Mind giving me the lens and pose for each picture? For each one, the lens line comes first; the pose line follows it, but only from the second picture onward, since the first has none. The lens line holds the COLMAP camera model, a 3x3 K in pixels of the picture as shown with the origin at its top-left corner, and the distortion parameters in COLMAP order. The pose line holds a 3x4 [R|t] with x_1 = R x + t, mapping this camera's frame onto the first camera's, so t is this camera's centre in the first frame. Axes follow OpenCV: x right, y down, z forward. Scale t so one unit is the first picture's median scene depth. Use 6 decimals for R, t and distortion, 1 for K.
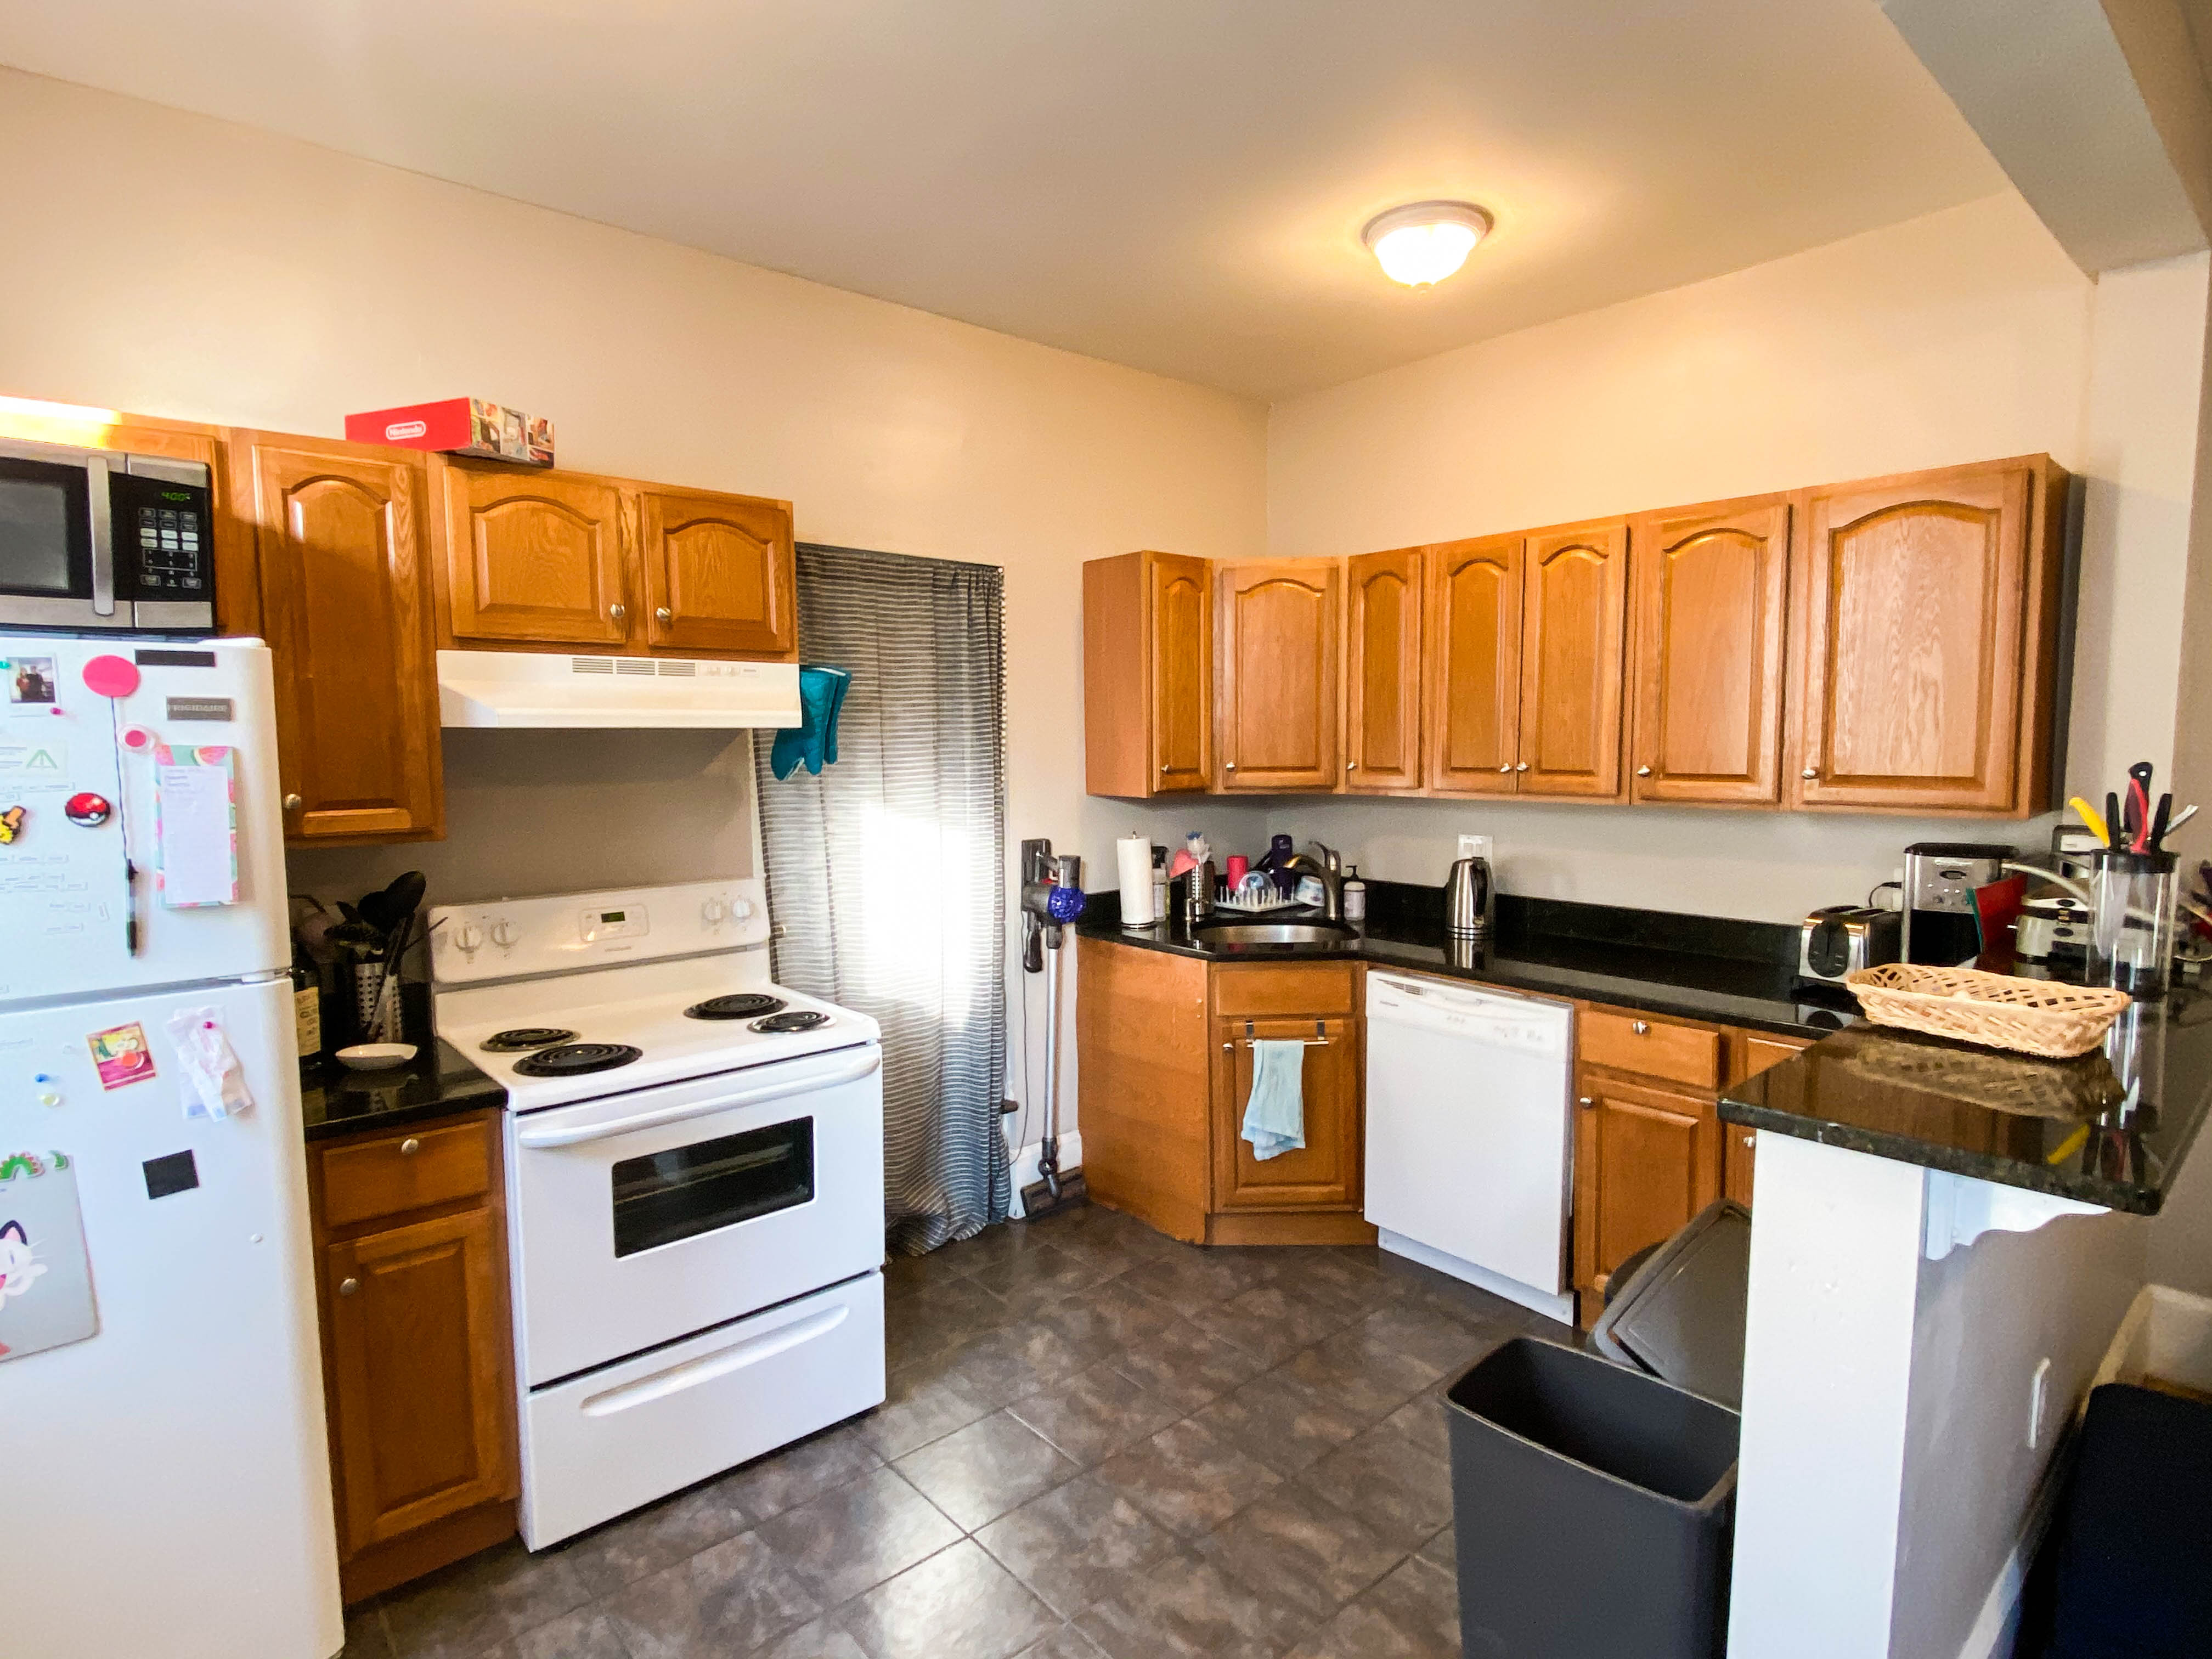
lens RADIAL K [[1121.0, 0, 1106.0], [0, 1121.0, 829.5], [0, 0, 1]] dist [0.022828, -0.042366]
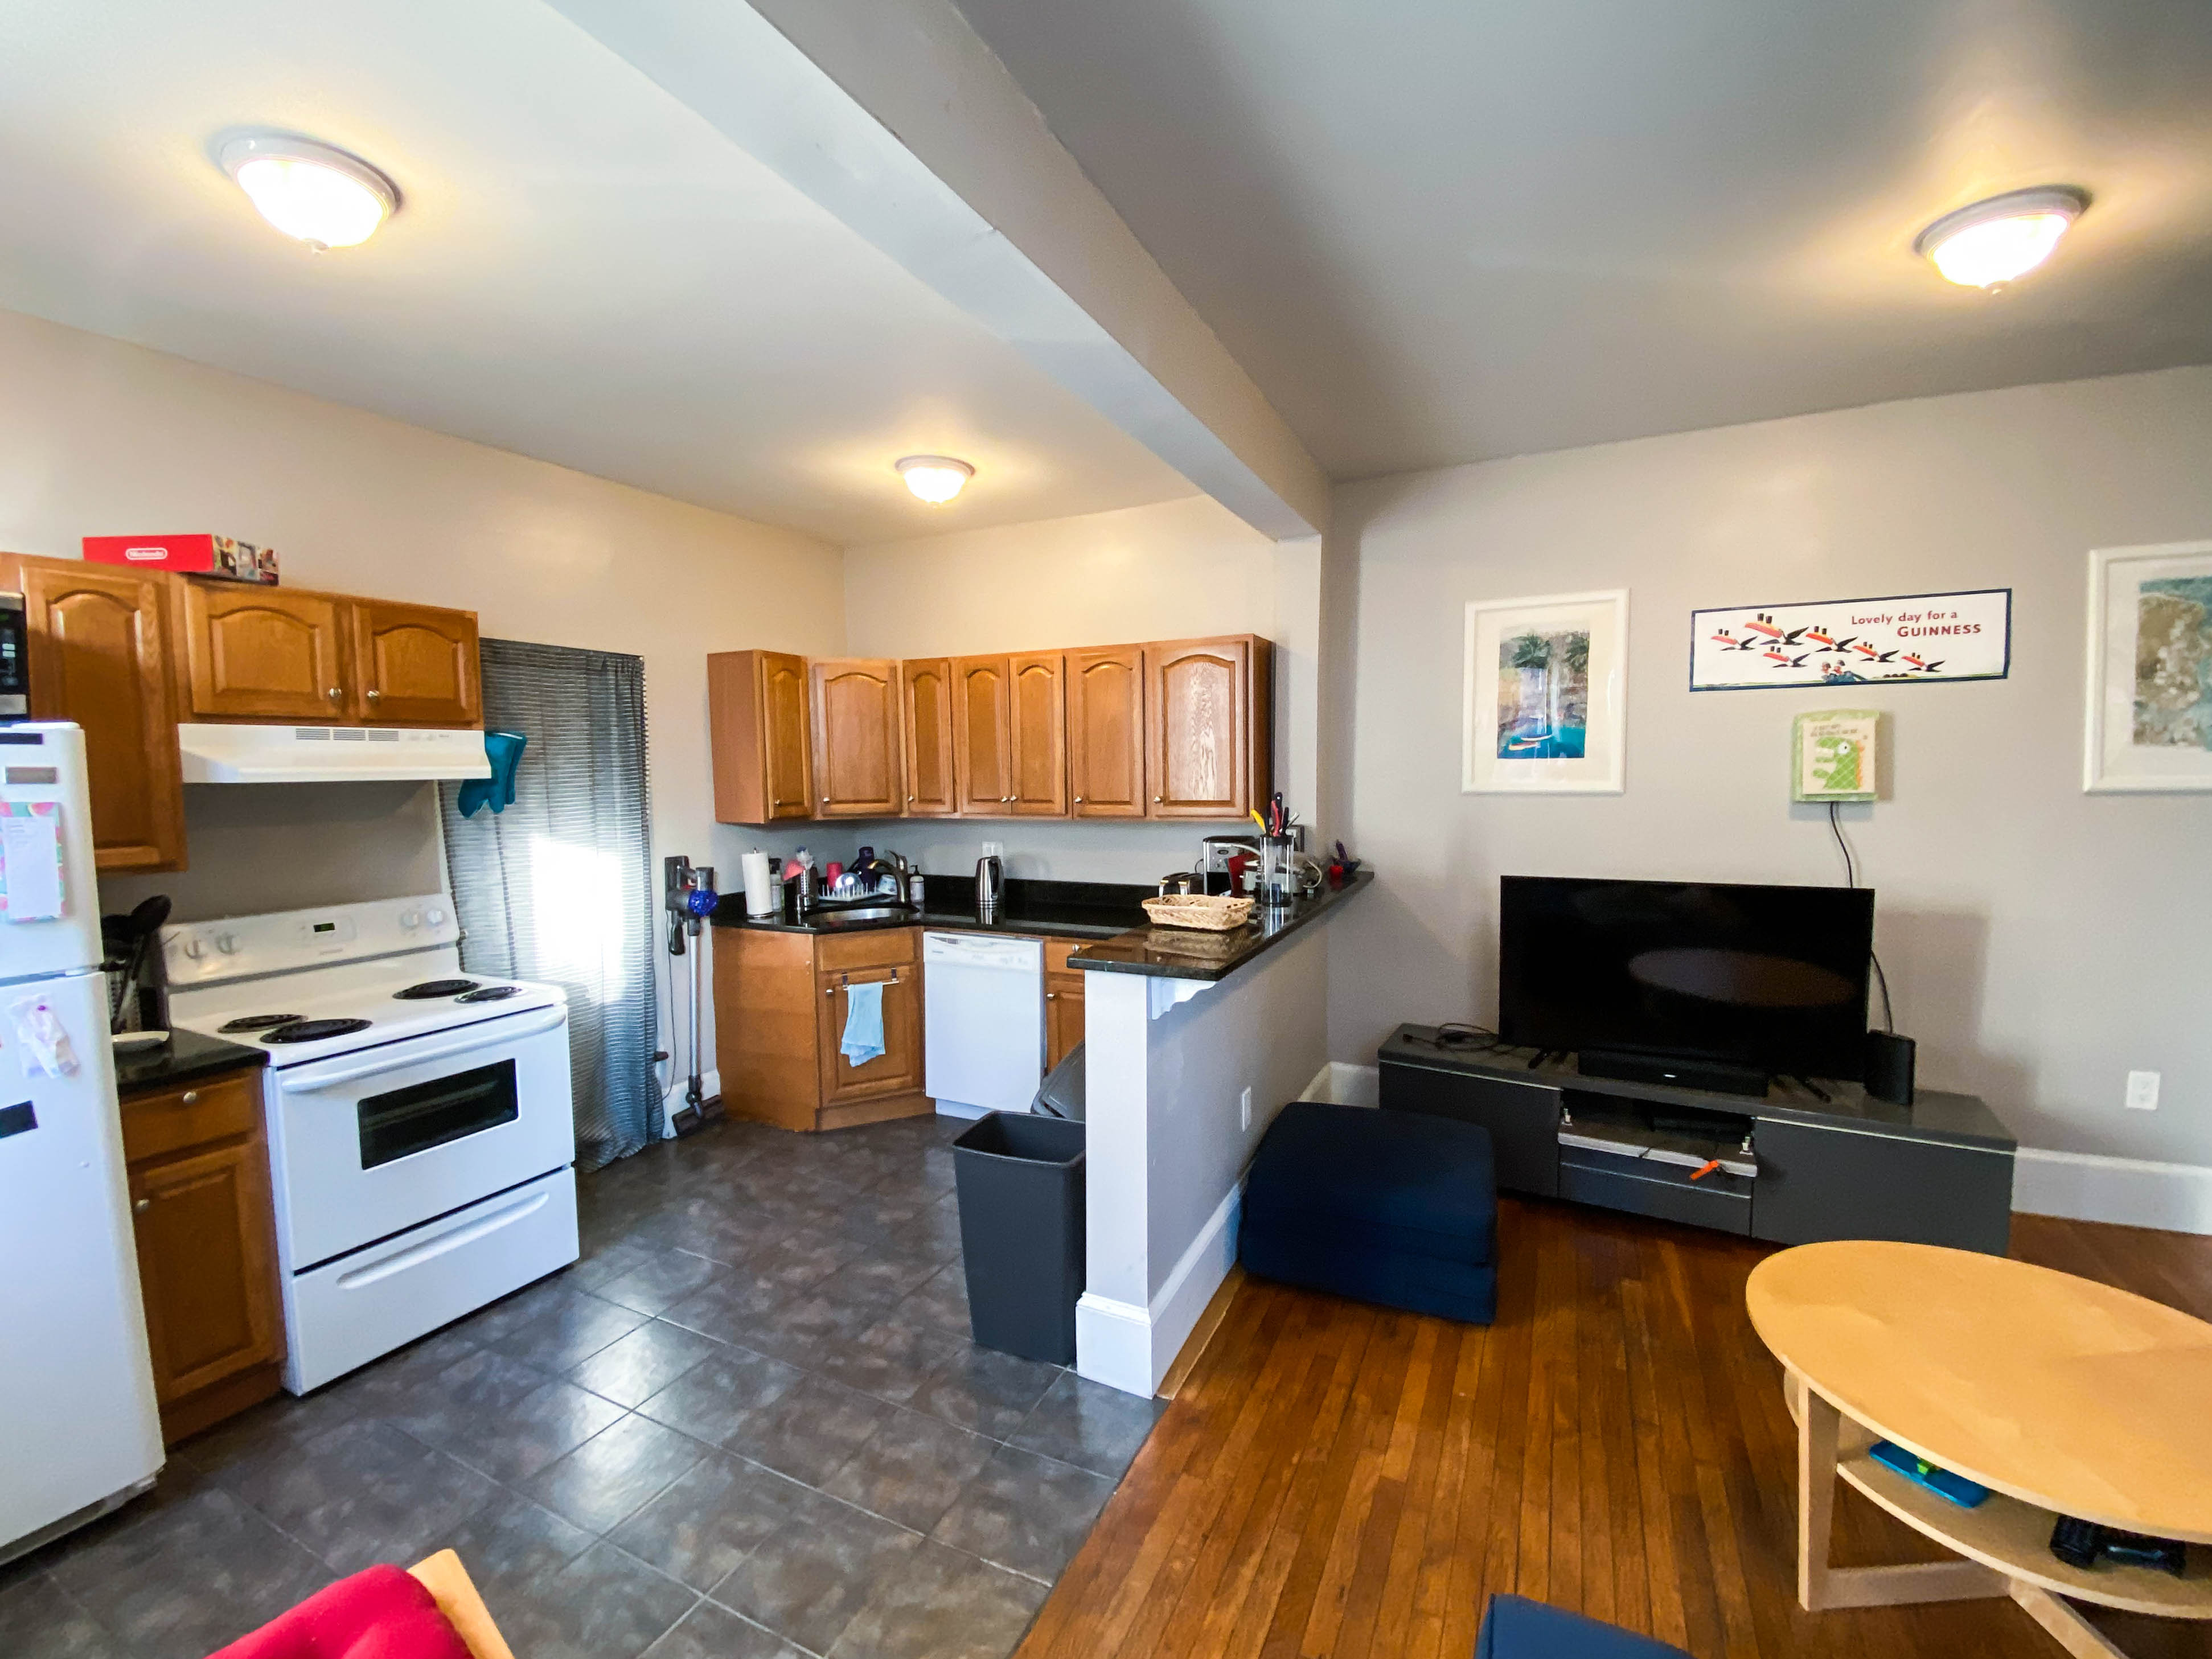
lens RADIAL K [[933.9, 0, 1106.0], [0, 933.9, 829.5], [0, 0, 1]] dist [0.062456, -0.043664]
pose [[0.924034, -0.029468, 0.381172, -0.023229], [0.036764, 0.999253, -0.011872, 0.011708], [-0.380538, 0.024983, 0.924428, -0.331456]]
